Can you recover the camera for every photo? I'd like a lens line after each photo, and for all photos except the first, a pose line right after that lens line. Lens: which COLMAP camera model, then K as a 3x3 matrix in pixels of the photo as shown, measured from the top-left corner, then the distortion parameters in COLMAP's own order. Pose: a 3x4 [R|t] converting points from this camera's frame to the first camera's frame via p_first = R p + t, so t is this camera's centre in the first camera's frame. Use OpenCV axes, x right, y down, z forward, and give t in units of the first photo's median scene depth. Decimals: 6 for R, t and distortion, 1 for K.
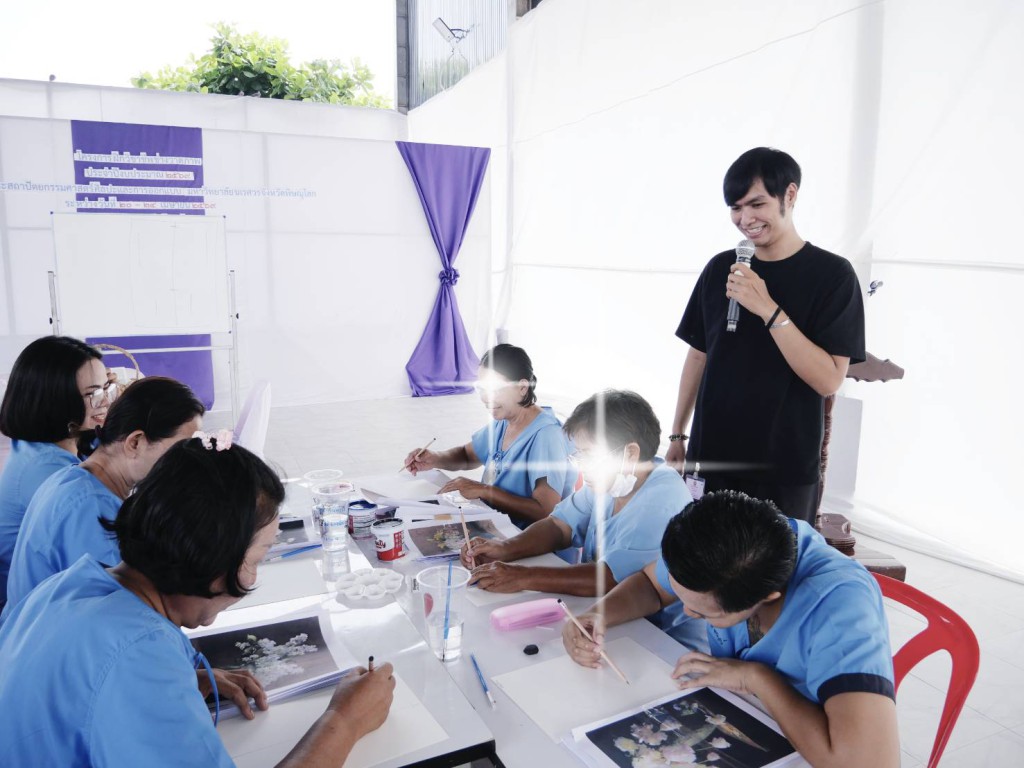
lens RADIAL K [[752.8, 0, 519.3], [0, 752.8, 387.8], [0, 0, 1]] dist [-0.057212, 0.025079]
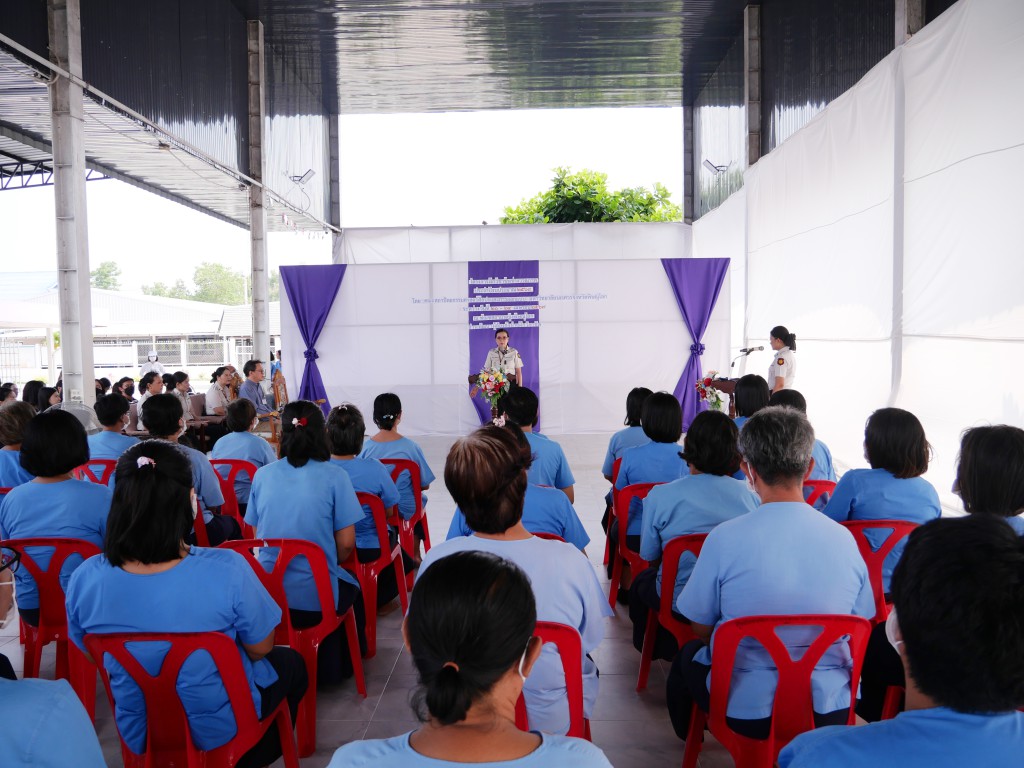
lens RADIAL K [[752.8, 0, 507.4], [0, 752.8, 388.6], [0, 0, 1]] dist [-0.057212, 0.025079]
pose [[0.899272, 0.008698, -0.437303, 0.227357], [-0.050526, 0.995175, -0.084110, 0.071331], [0.434461, 0.097733, 0.895372, -0.467212]]
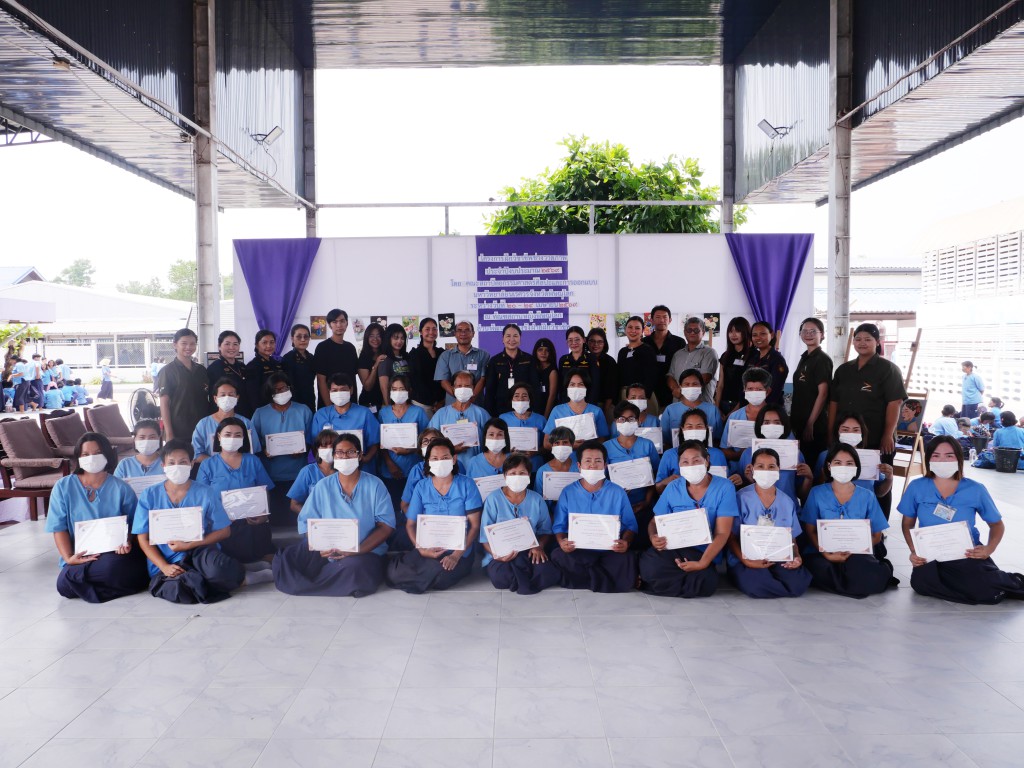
lens RADIAL K [[752.8, 0, 509.4], [0, 752.8, 387.0], [0, 0, 1]] dist [-0.057212, 0.025079]
pose [[0.910407, 0.010037, -0.413593, 0.013164], [-0.052045, 0.994542, -0.090426, 0.029693], [0.410428, 0.103850, 0.905960, -0.171921]]
